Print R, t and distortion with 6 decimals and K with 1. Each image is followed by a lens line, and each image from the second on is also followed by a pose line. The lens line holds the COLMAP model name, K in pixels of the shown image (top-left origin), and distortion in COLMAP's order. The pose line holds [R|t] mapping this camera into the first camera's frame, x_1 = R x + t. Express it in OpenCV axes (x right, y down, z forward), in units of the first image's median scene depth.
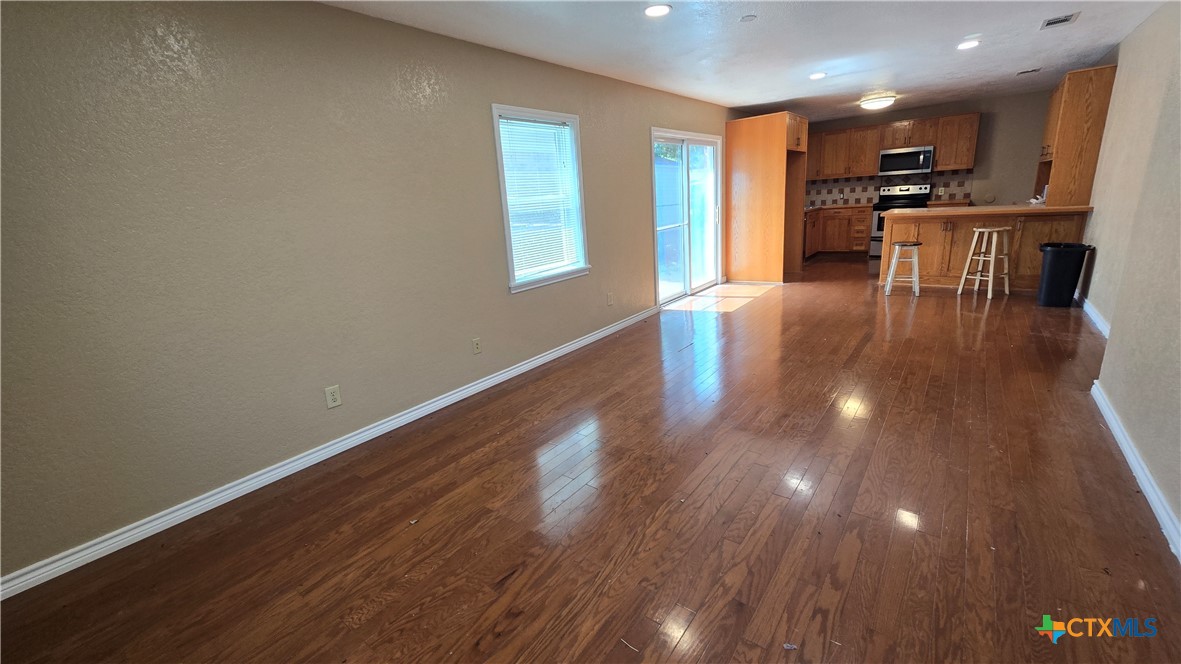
lens RADIAL K [[486.4, 0, 593.3], [0, 486.4, 332.7], [0, 0, 1]] dist [0.000928, -0.000399]
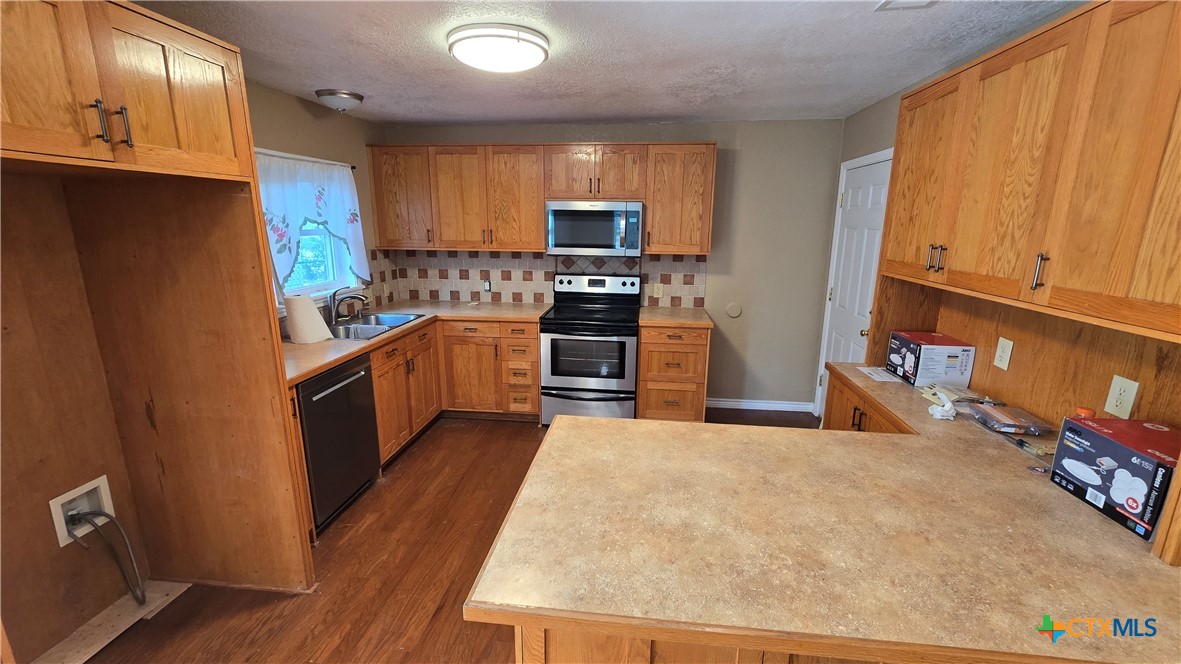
lens RADIAL K [[486.4, 0, 593.3], [0, 486.4, 332.7], [0, 0, 1]] dist [0.000928, -0.000399]
pose [[0.860222, -0.037639, 0.508528, 0.388952], [0.069493, 0.996621, -0.043788, -0.226519], [-0.505162, 0.073007, 0.859931, 0.589383]]
